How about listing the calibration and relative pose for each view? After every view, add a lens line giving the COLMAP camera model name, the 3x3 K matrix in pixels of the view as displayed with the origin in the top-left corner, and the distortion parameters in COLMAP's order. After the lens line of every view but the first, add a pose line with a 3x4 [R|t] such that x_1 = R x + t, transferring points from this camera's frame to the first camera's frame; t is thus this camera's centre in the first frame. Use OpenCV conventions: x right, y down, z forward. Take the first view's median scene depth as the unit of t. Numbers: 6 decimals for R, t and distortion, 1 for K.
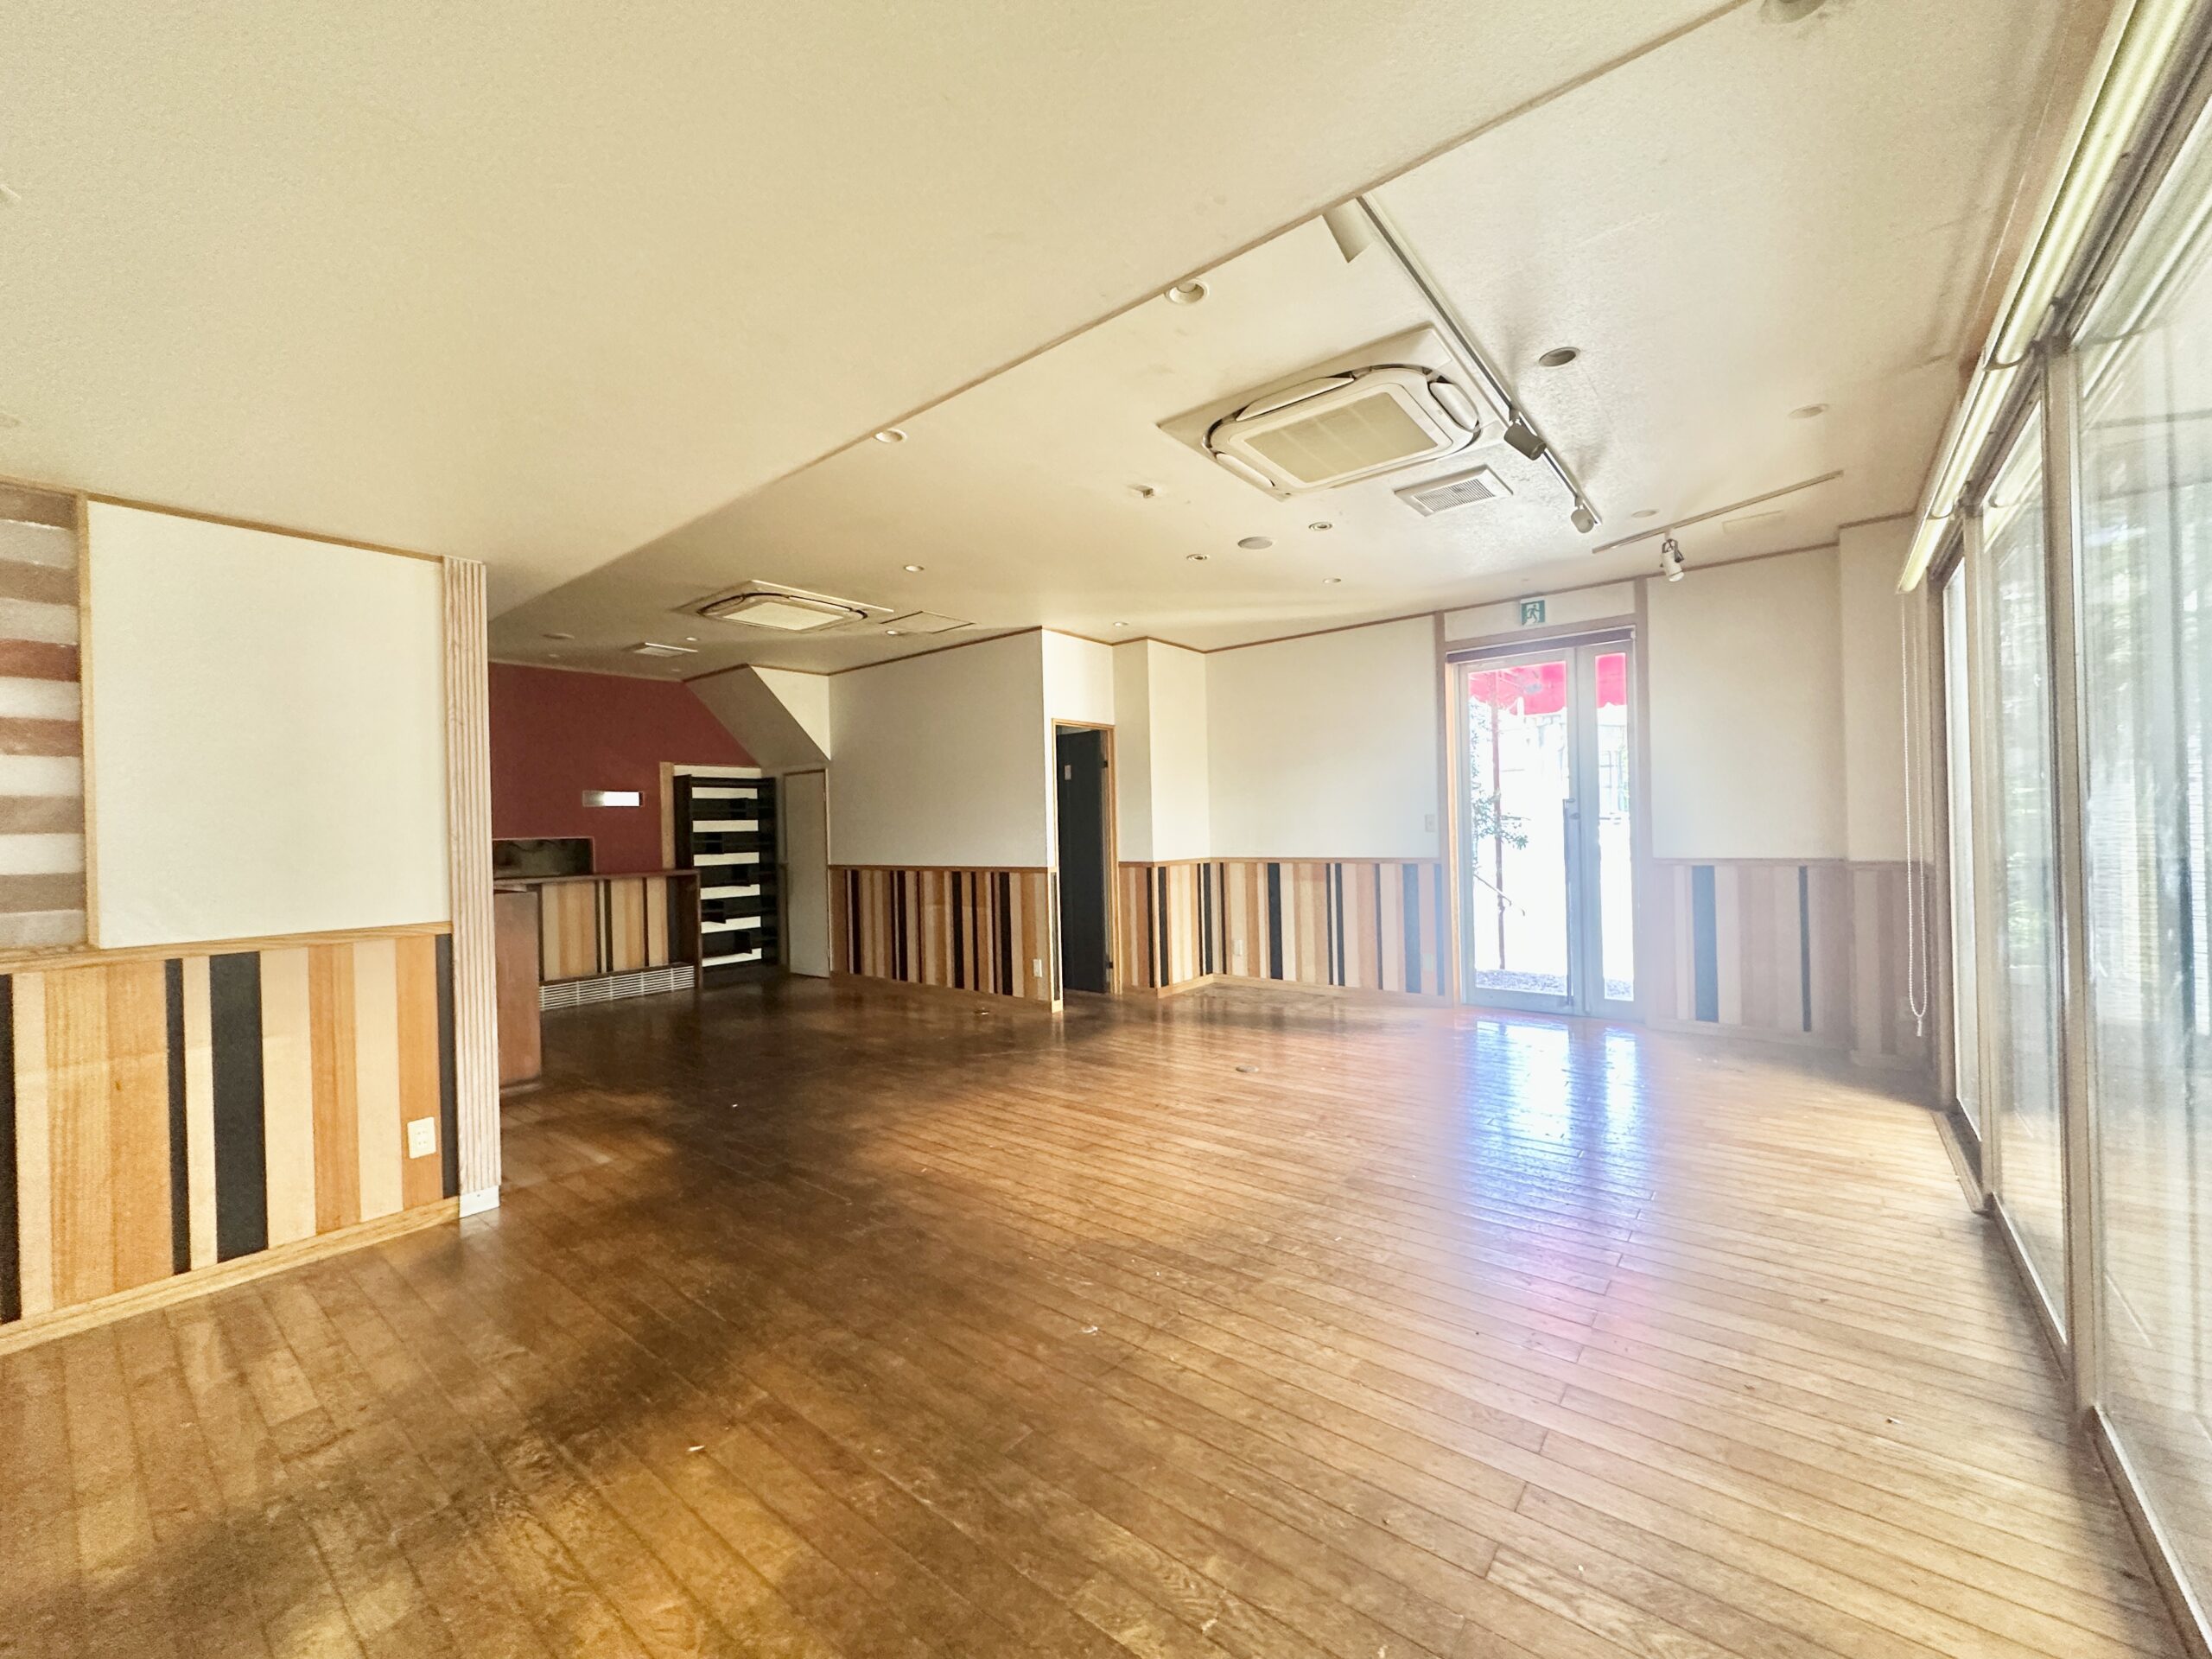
lens RADIAL K [[879.1, 0, 1108.7], [0, 879.1, 830.0], [0, 0, 1]] dist [-0.001668, -0.000151]
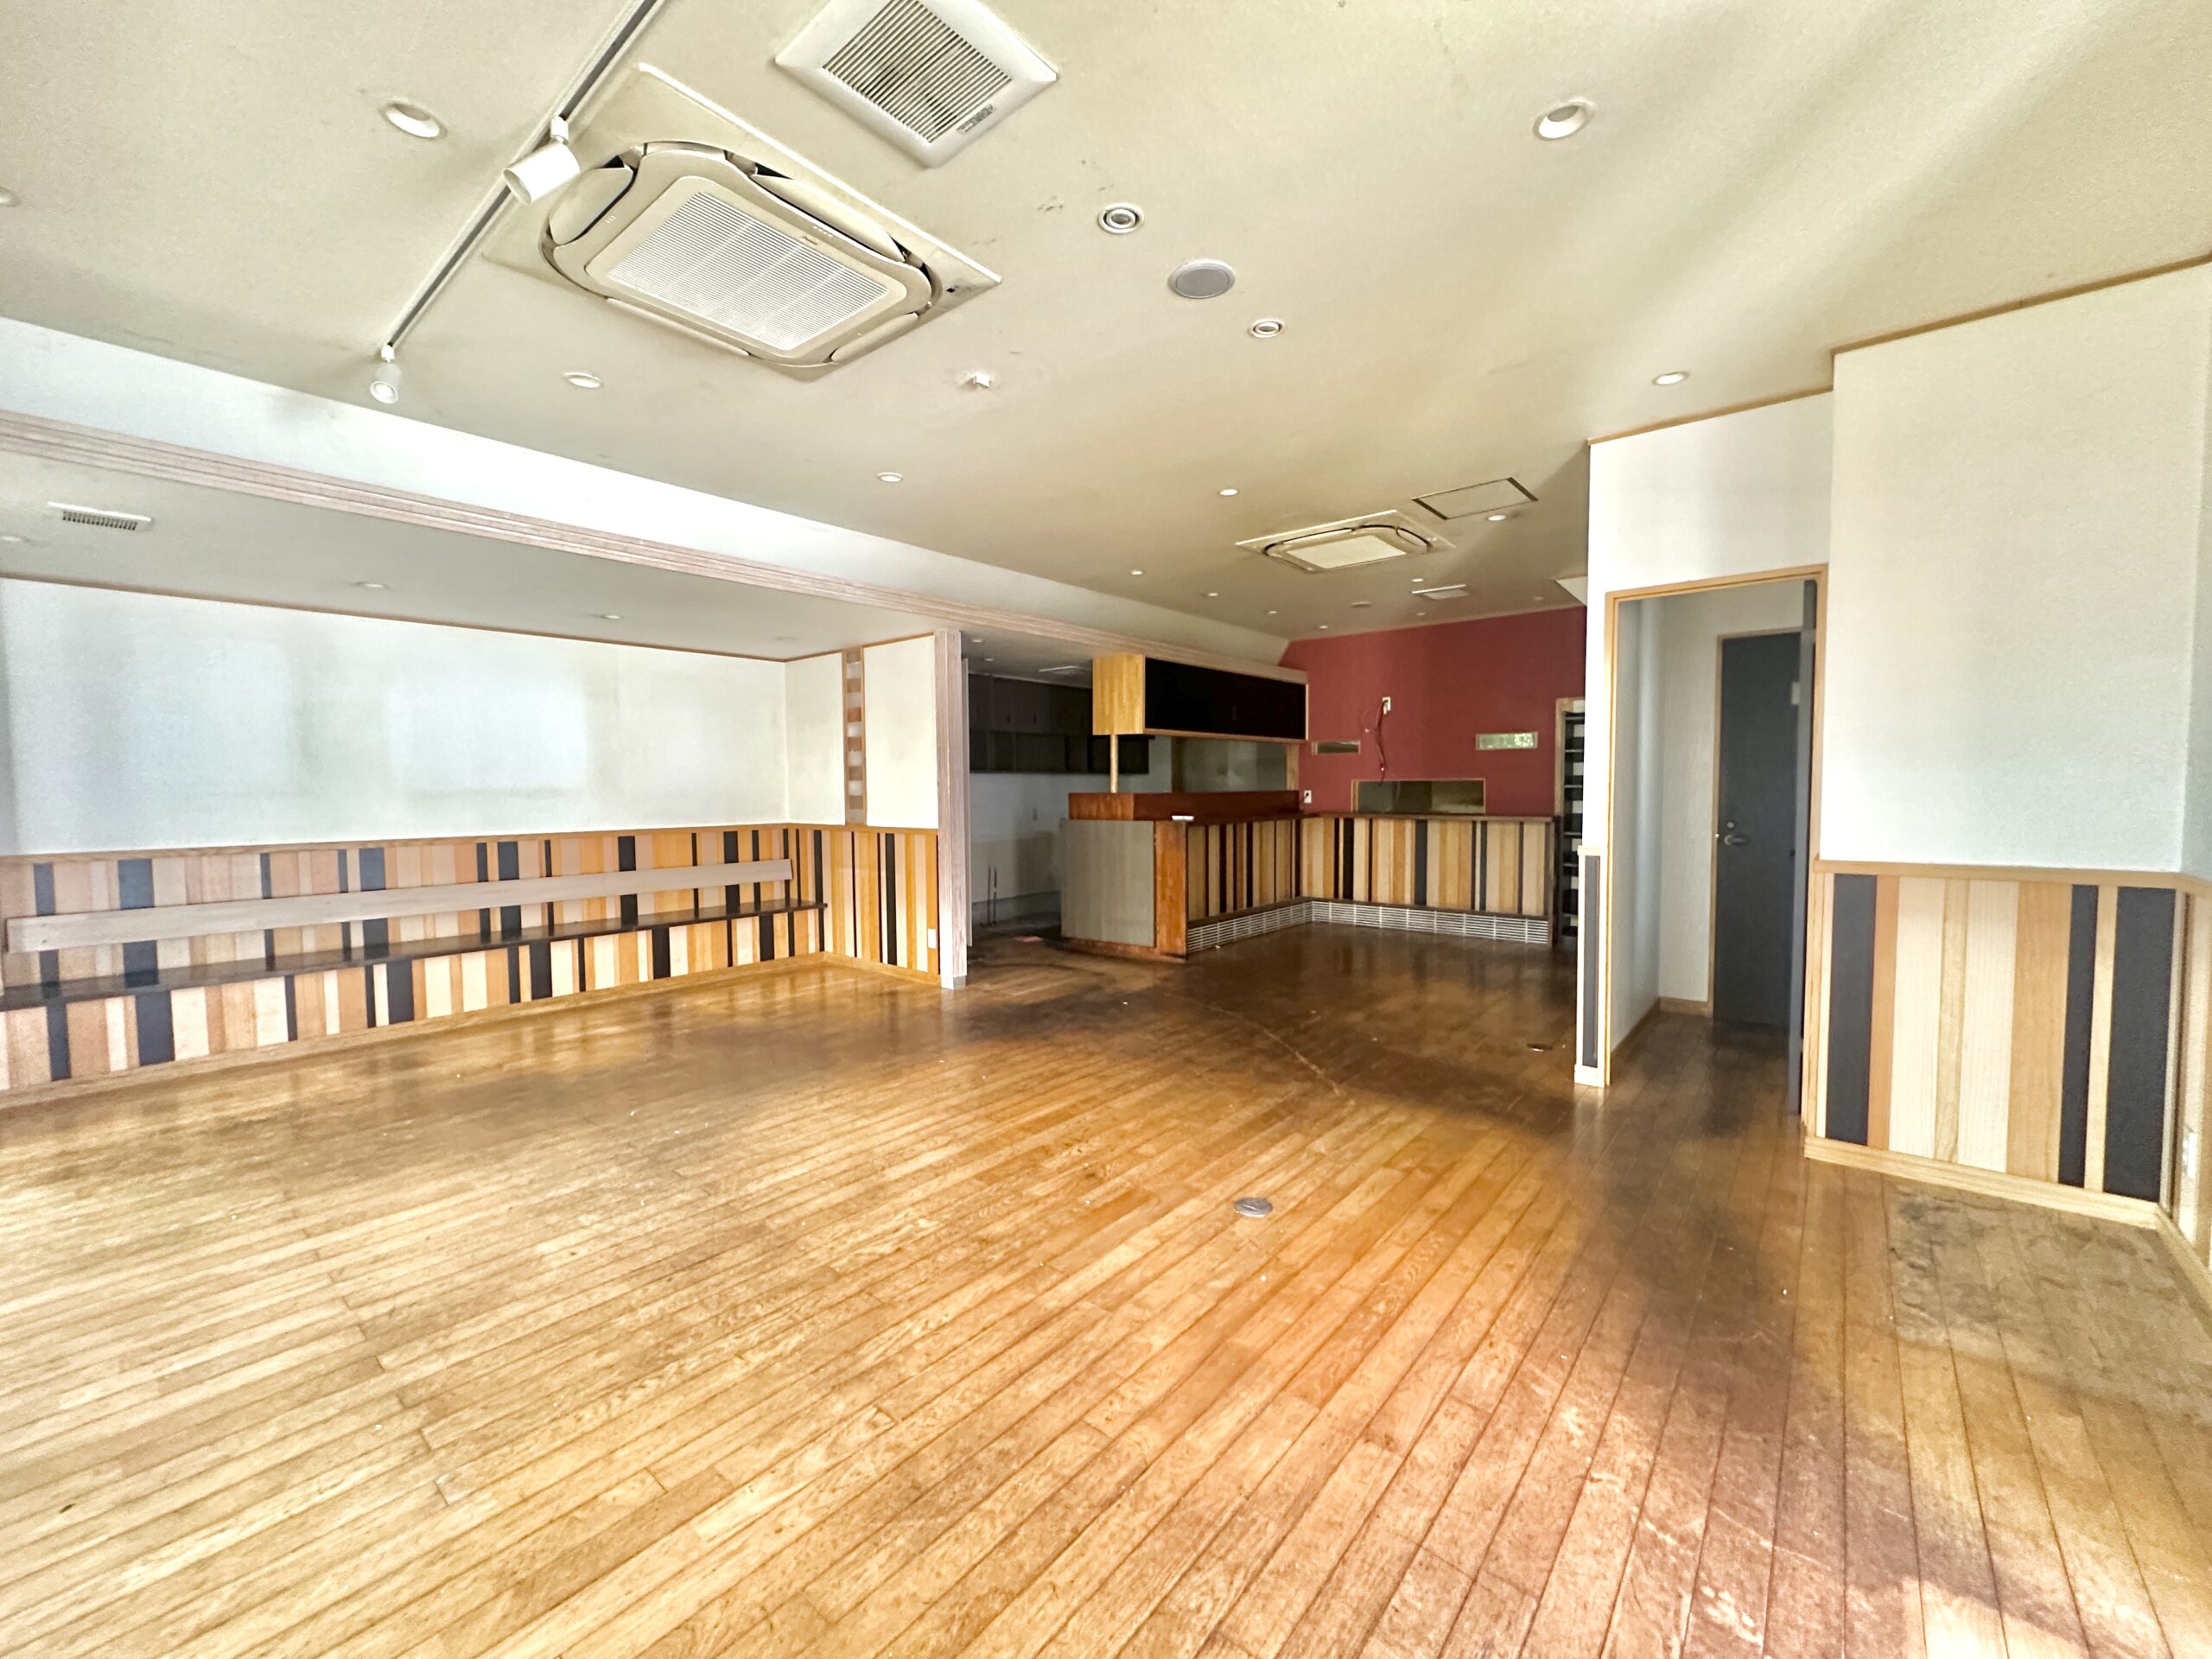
lens RADIAL K [[879.1, 0, 1108.7], [0, 879.1, 830.0], [0, 0, 1]] dist [-0.001668, -0.000151]
pose [[-0.022412, 0.076337, -0.996830, 0.839279], [0.006707, 0.997070, 0.076205, -0.025461], [0.999726, -0.004978, -0.022859, 1.069163]]
